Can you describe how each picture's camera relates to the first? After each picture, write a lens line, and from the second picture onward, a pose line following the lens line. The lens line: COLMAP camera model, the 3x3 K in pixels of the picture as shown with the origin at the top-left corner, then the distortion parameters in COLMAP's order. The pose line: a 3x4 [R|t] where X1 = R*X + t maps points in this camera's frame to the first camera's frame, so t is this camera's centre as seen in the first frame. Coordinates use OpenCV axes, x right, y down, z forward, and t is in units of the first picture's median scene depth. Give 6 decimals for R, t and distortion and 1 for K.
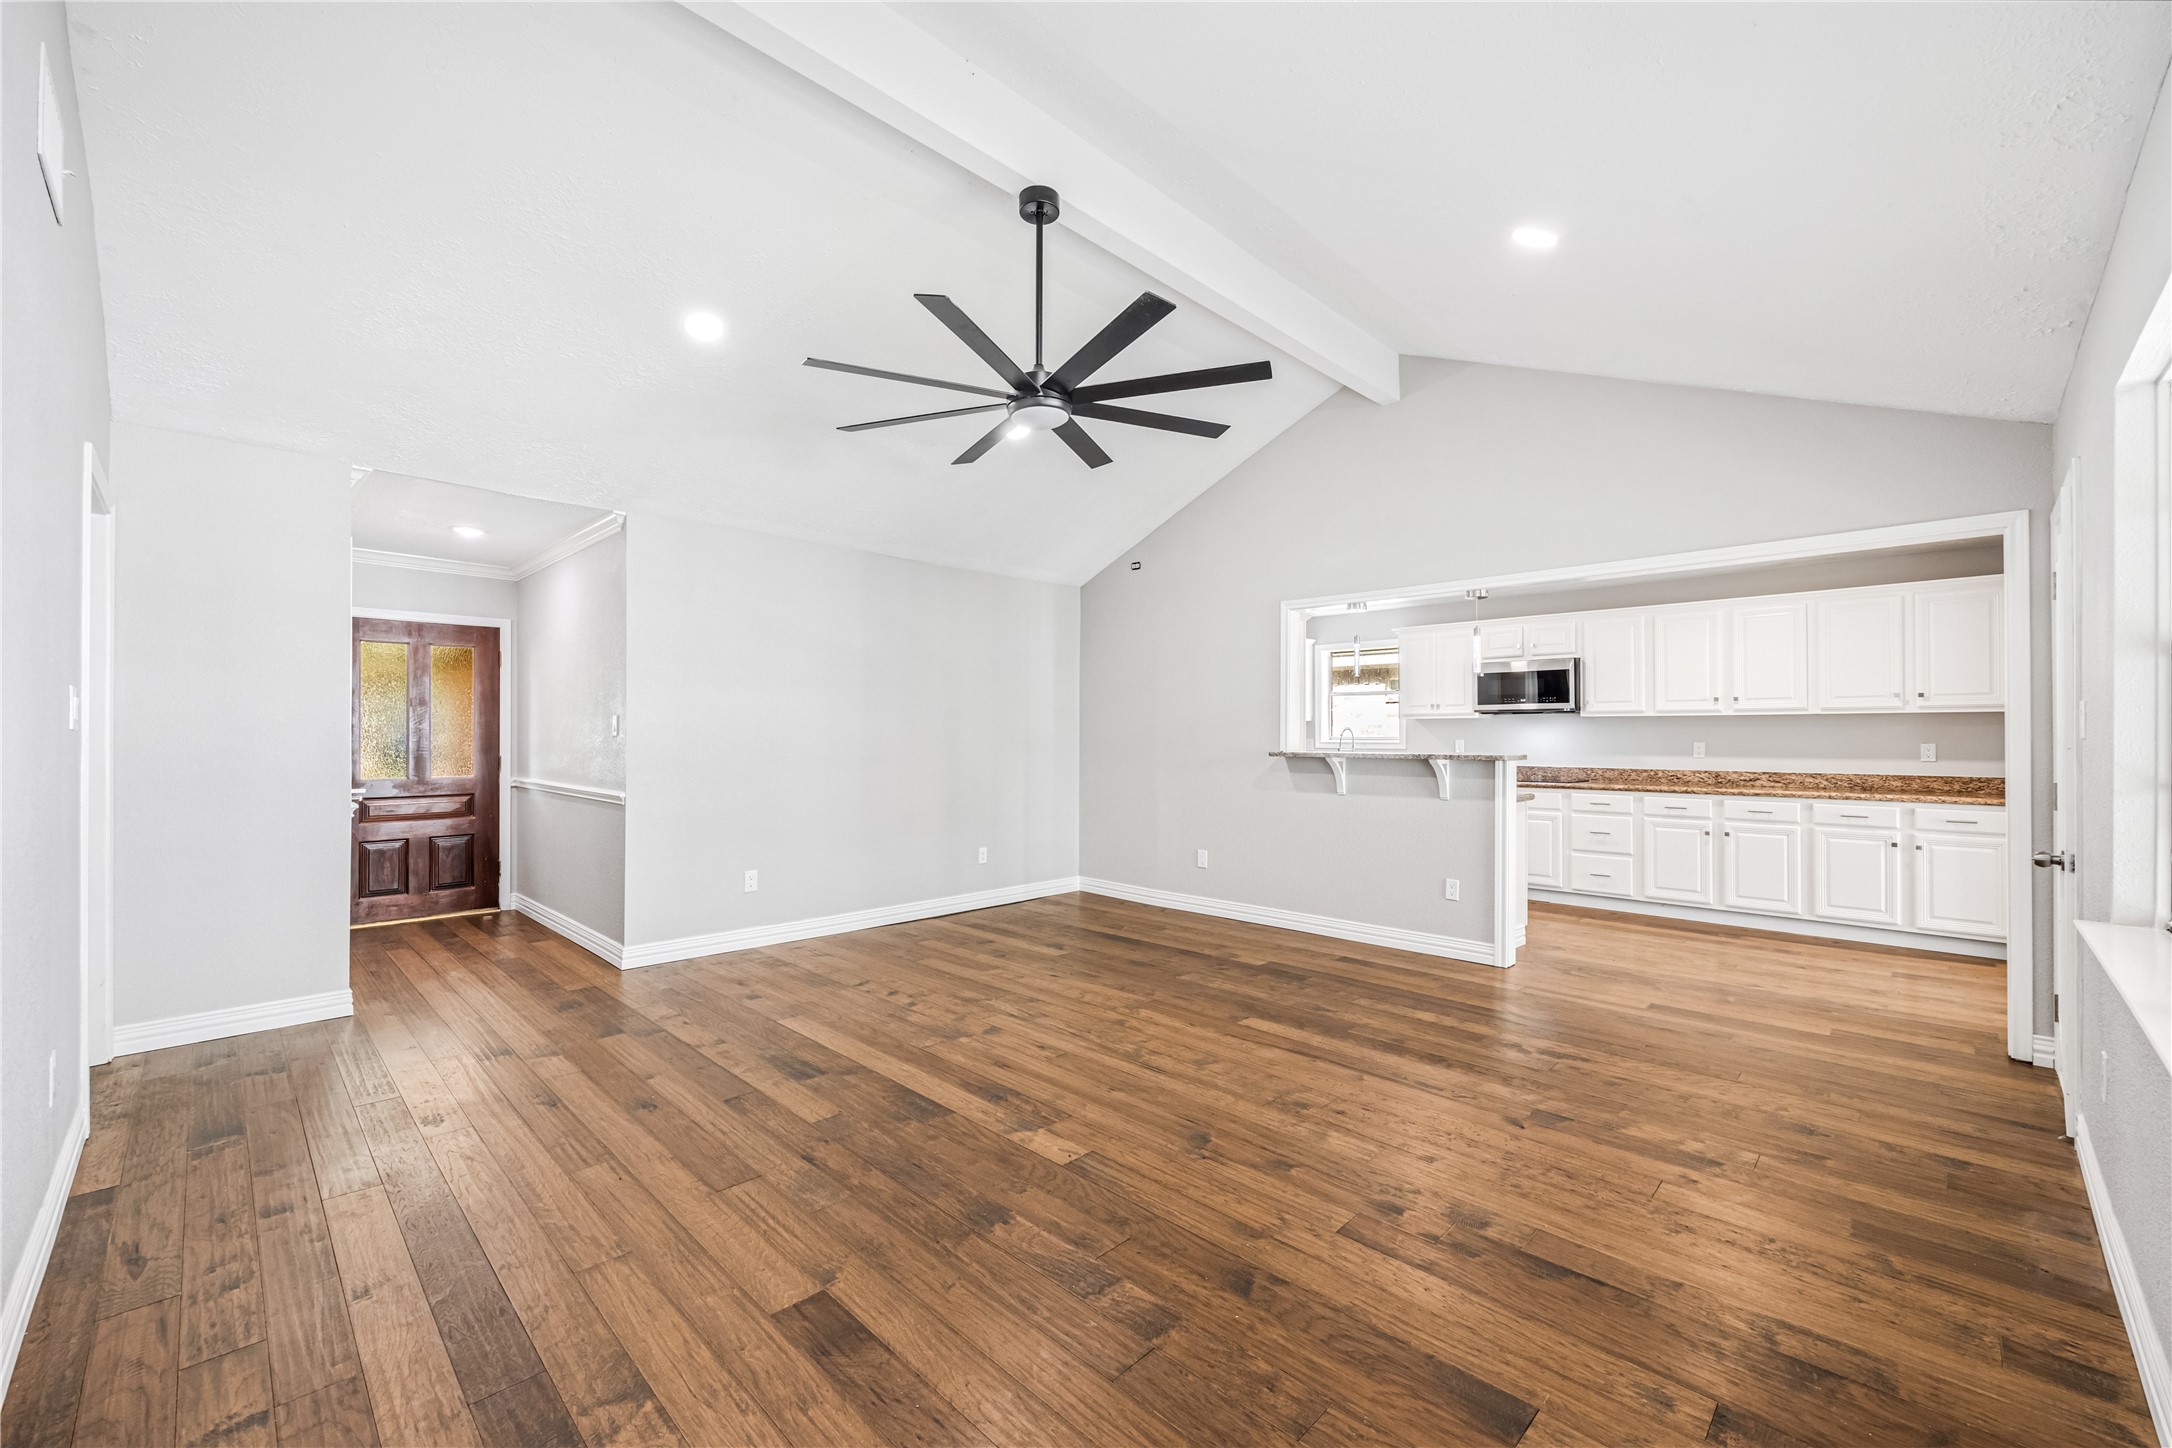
lens RADIAL K [[876.6, 0, 1076.4], [0, 876.6, 732.2], [0, 0, 1]] dist [-0.002418, -0.000152]
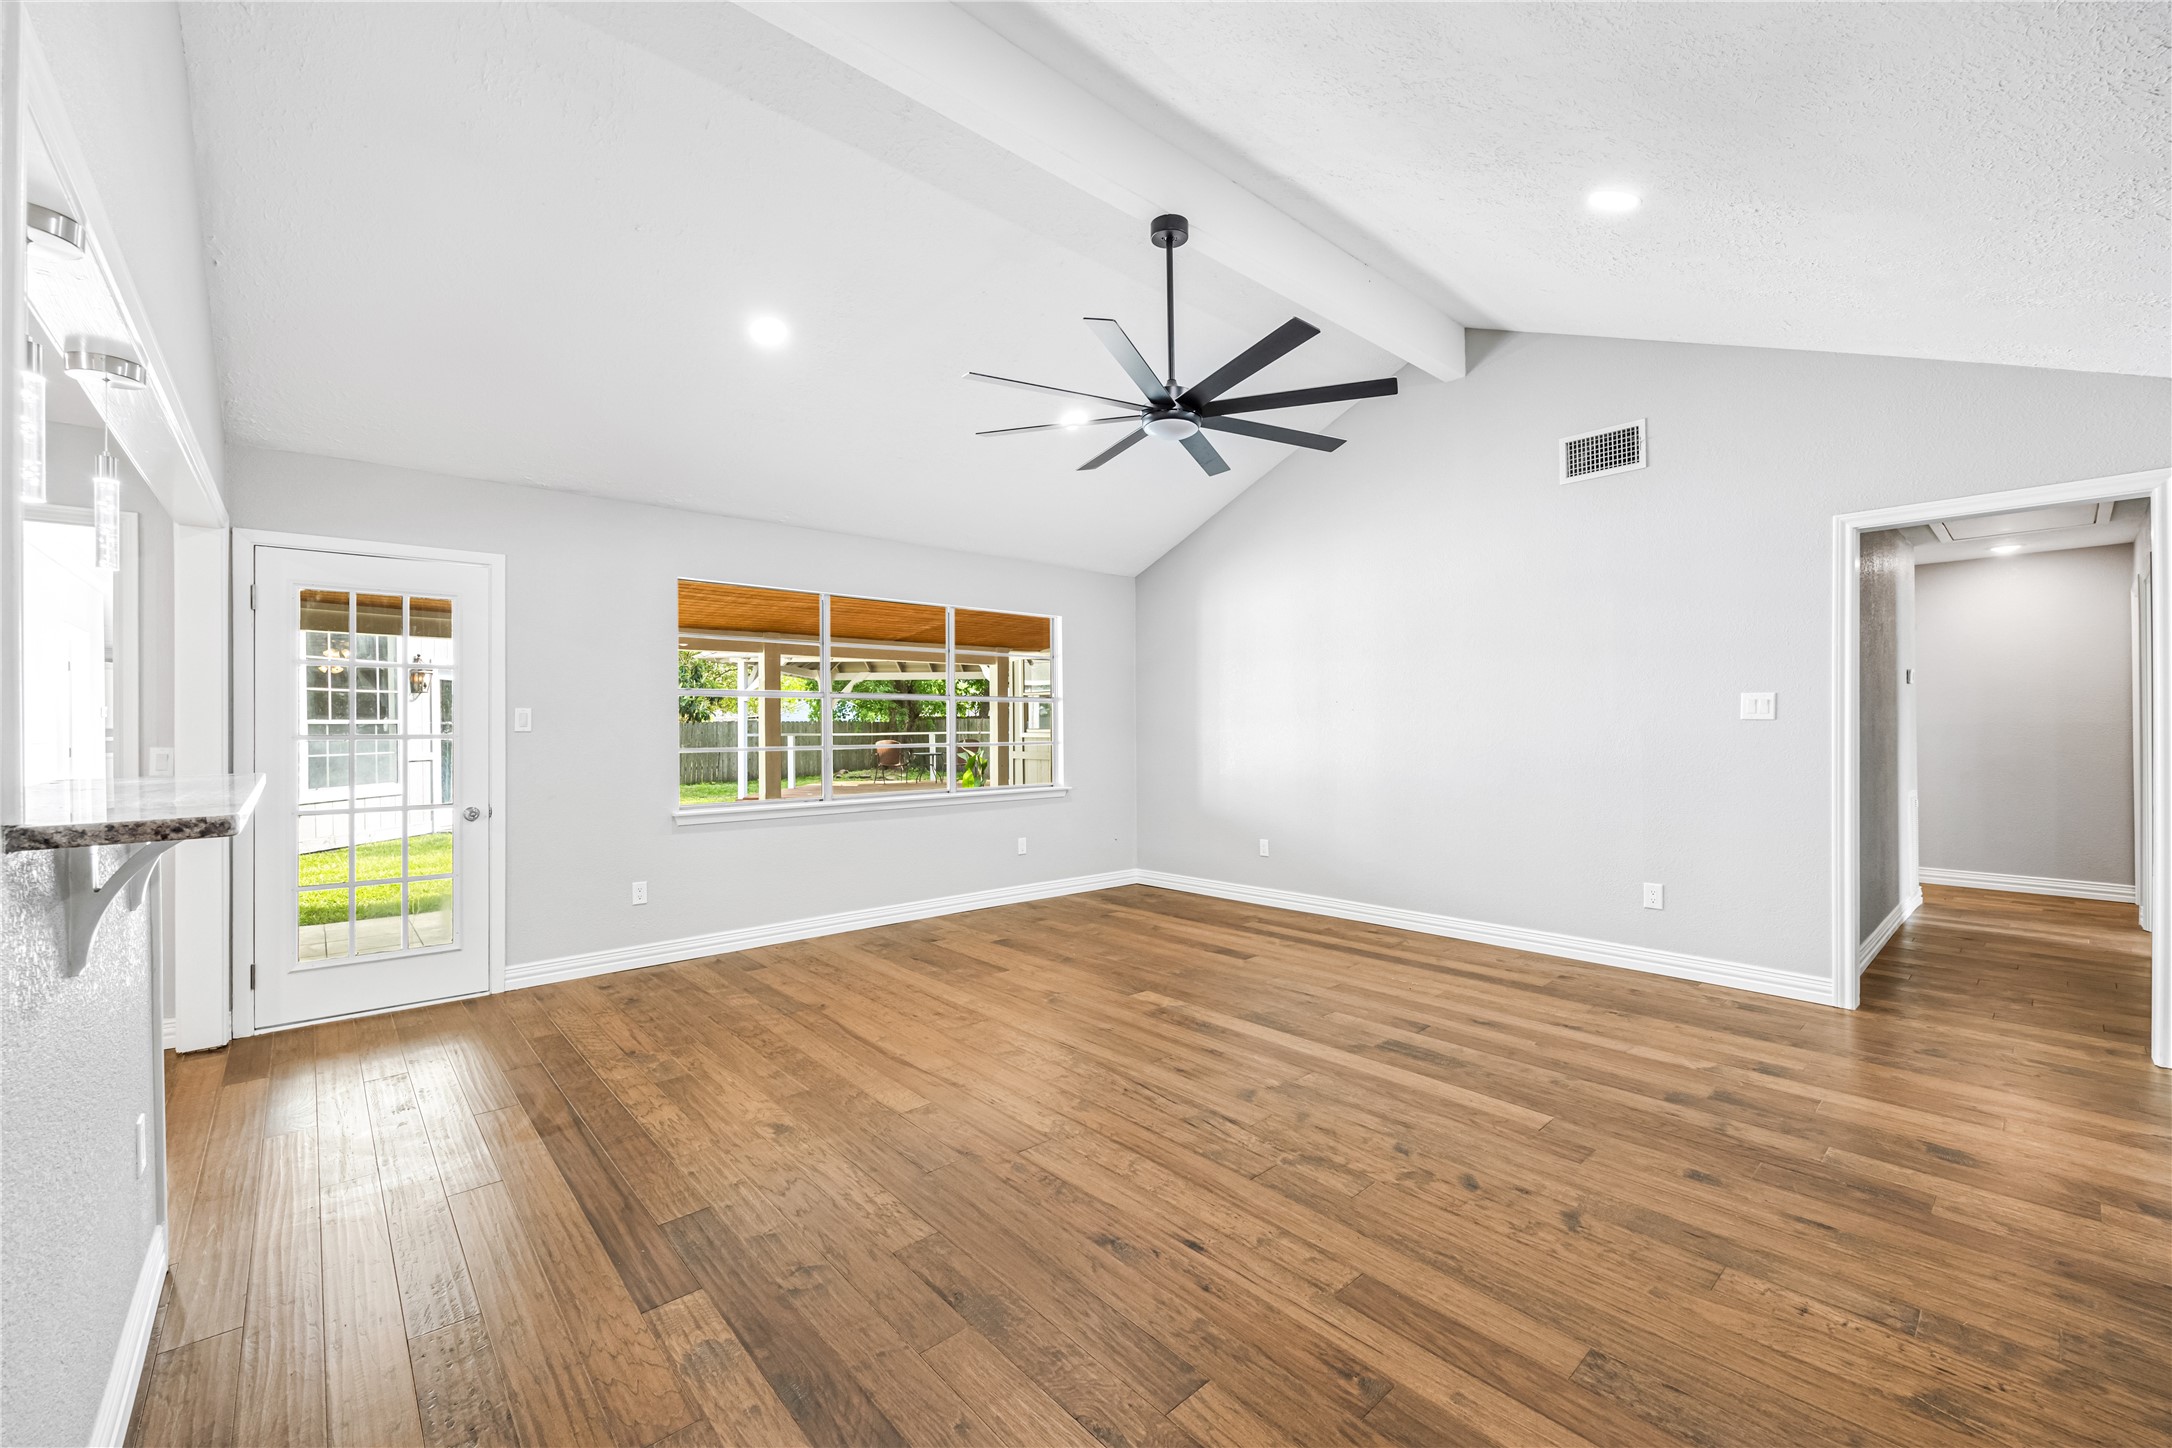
lens RADIAL K [[876.6, 0, 1070.4], [0, 876.6, 726.1], [0, 0, 1]] dist [-0.002418, -0.000152]
pose [[-0.997493, 0.004797, 0.070597, 0.007869], [0.004653, 0.999987, -0.002216, 0.004967], [-0.070606, -0.001882, -0.997502, 2.203904]]
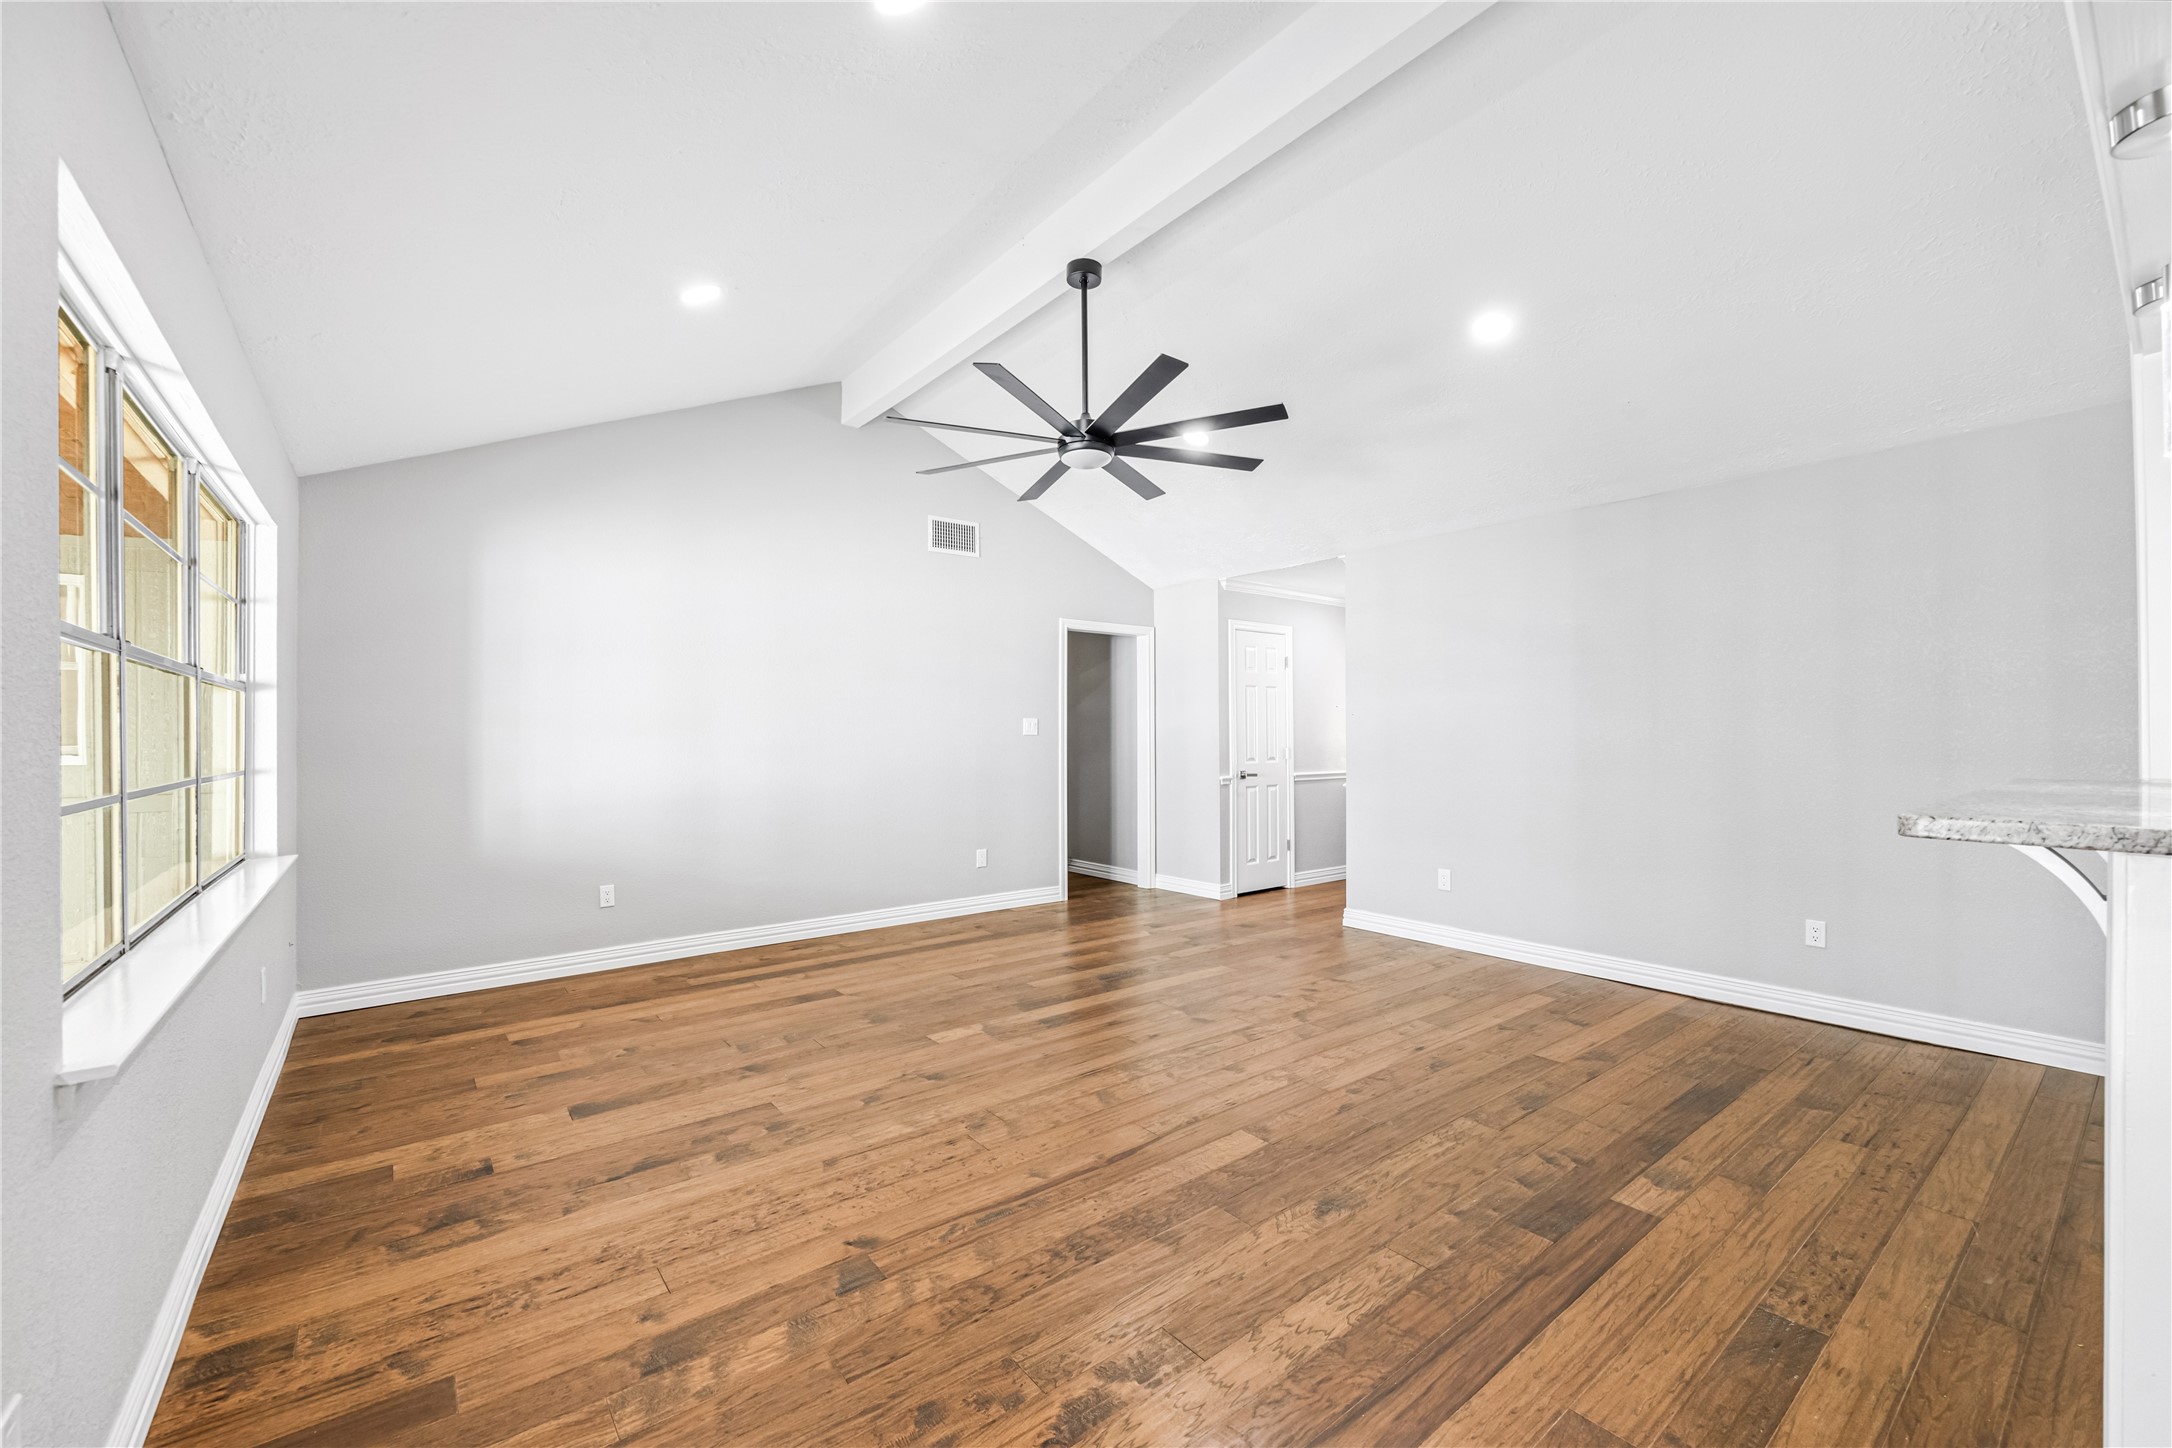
lens RADIAL K [[876.6, 0, 1092.2], [0, 876.6, 730.1], [0, 0, 1]] dist [-0.002418, -0.000152]
pose [[-0.115519, -0.007273, -0.993279, 1.163293], [0.005526, 0.999953, -0.007965, 0.002871], [0.993290, -0.006409, -0.115473, 1.207355]]
